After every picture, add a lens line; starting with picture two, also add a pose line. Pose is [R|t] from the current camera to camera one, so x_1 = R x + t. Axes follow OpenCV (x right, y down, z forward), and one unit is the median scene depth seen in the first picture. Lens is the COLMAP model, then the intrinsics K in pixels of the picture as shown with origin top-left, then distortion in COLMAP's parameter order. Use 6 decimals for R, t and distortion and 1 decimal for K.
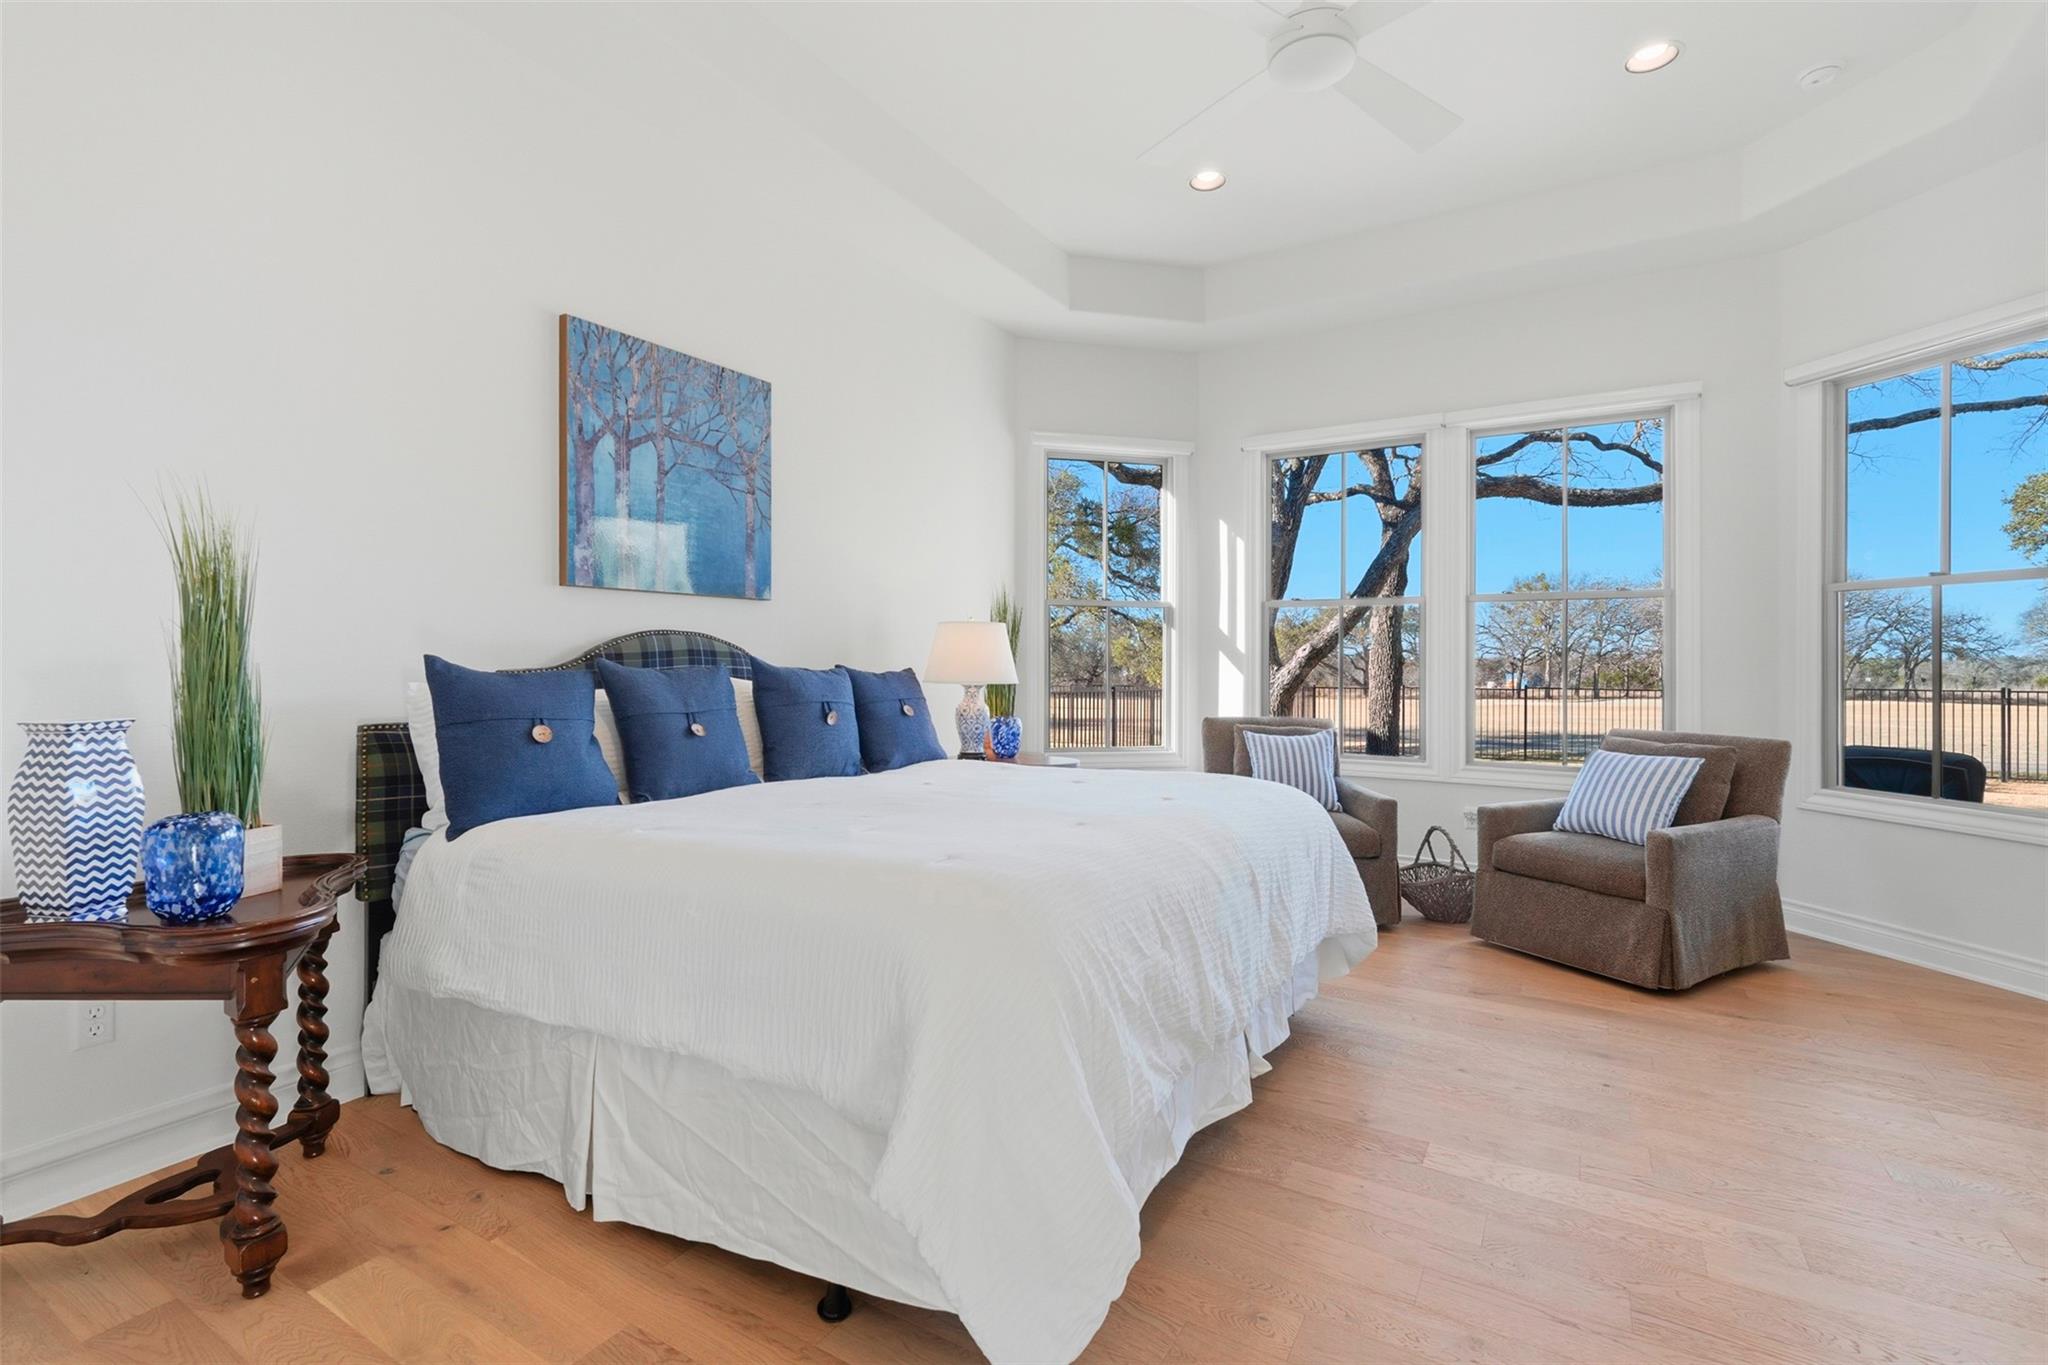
lens RADIAL K [[914.7, 0, 1030.8], [0, 914.7, 675.0], [0, 0, 1]] dist [0.000277, 0.000070]
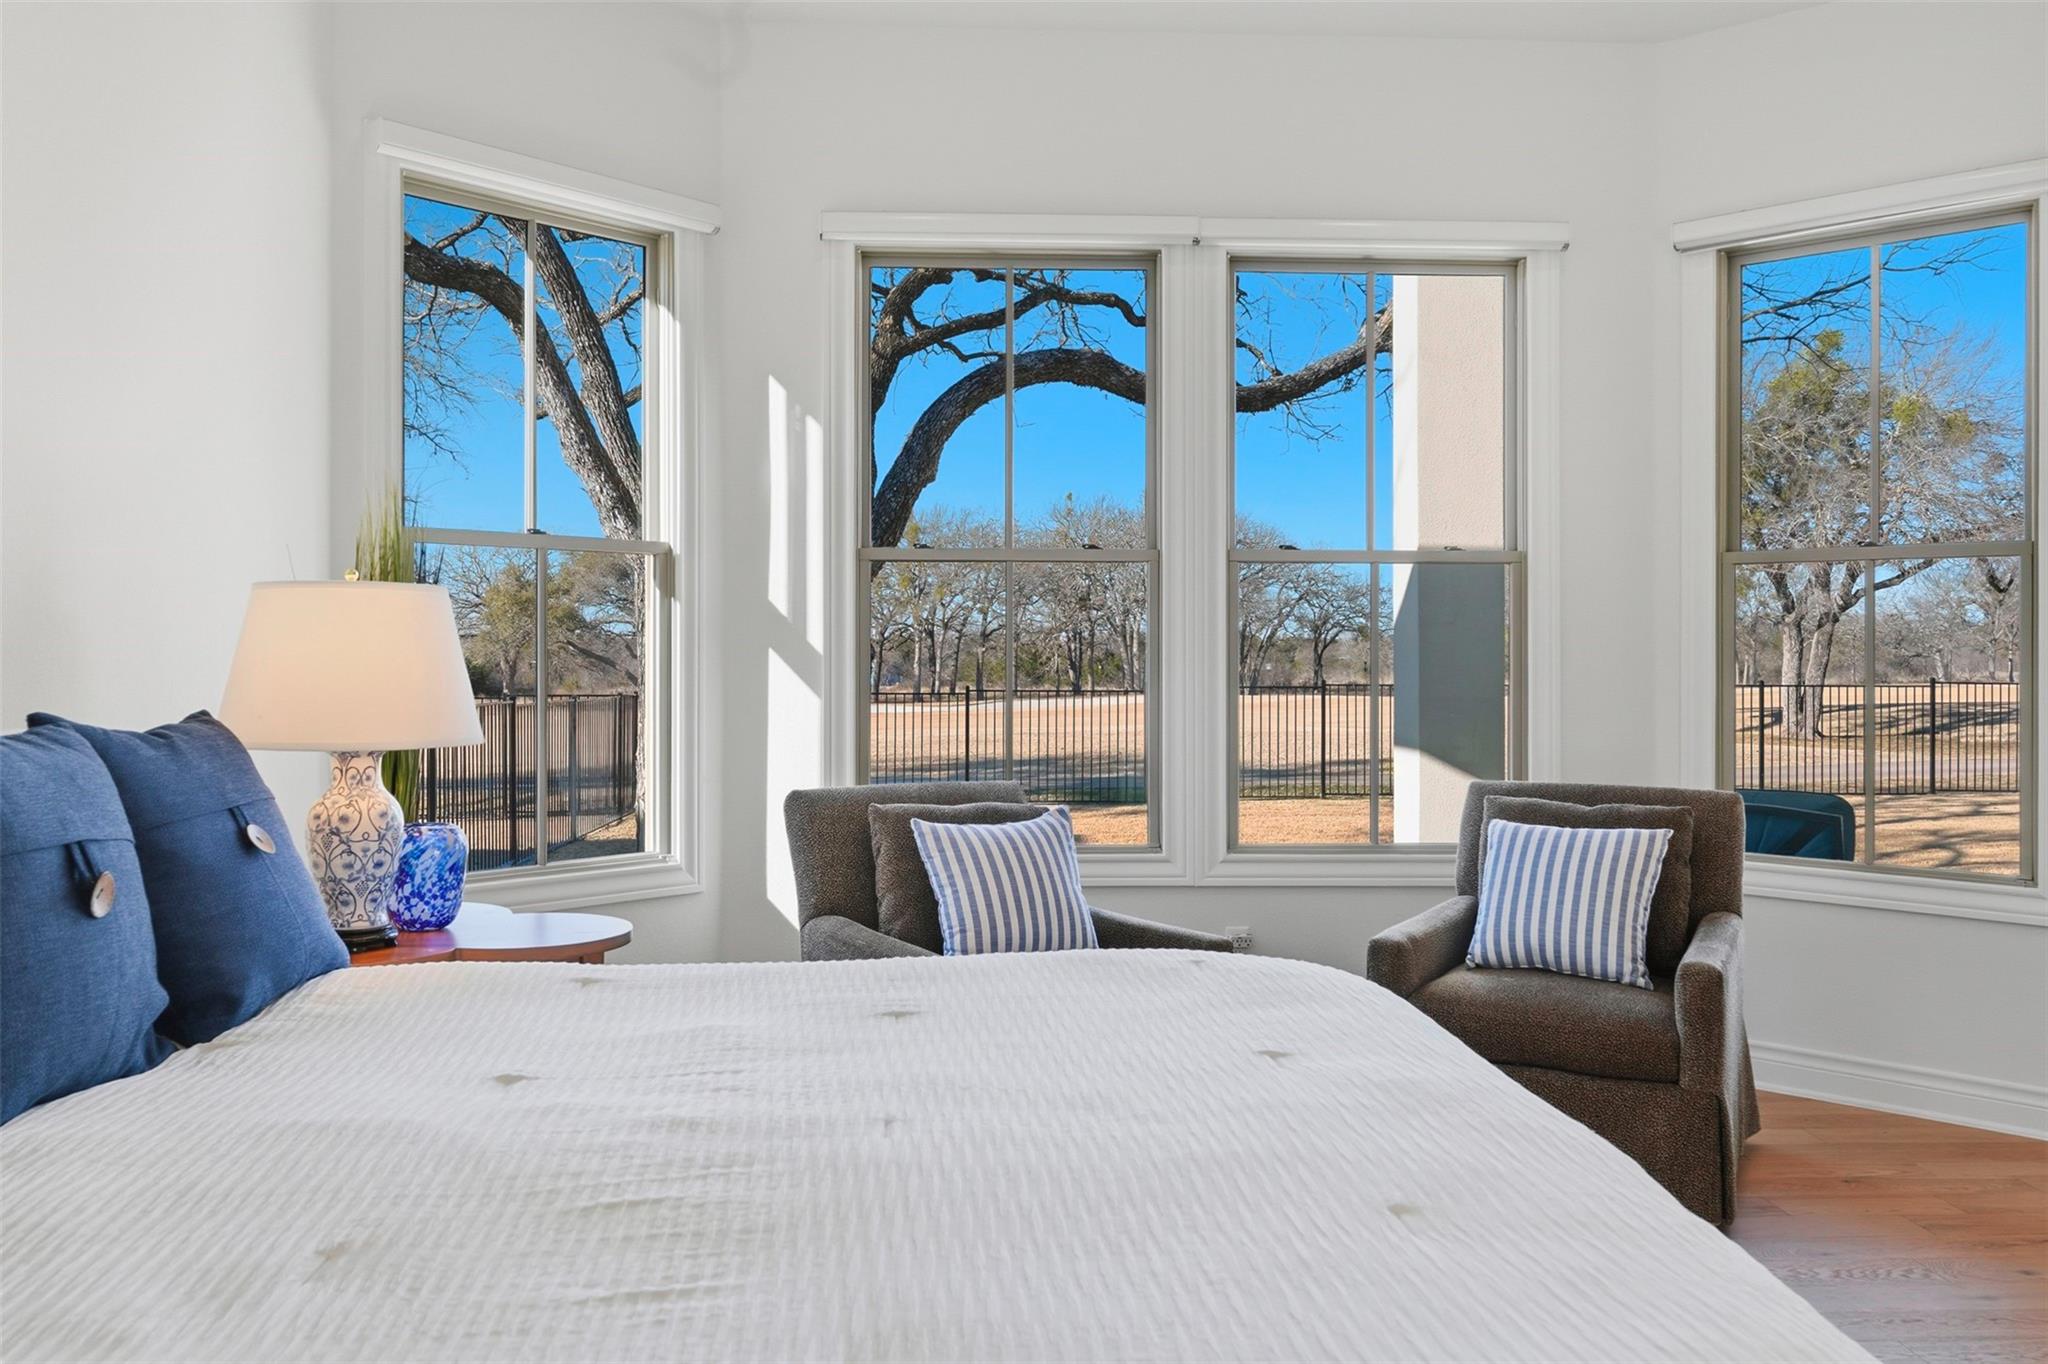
lens RADIAL K [[1599.4, 0, 1024.0], [0, 1599.4, 680.7], [0, 0, 1]] dist [0.004164, 0.002211]
pose [[0.830351, -0.014790, 0.557045, -0.177284], [0.010368, 0.999885, 0.011093, -0.019435], [-0.557144, -0.003436, 0.830409, 0.256745]]
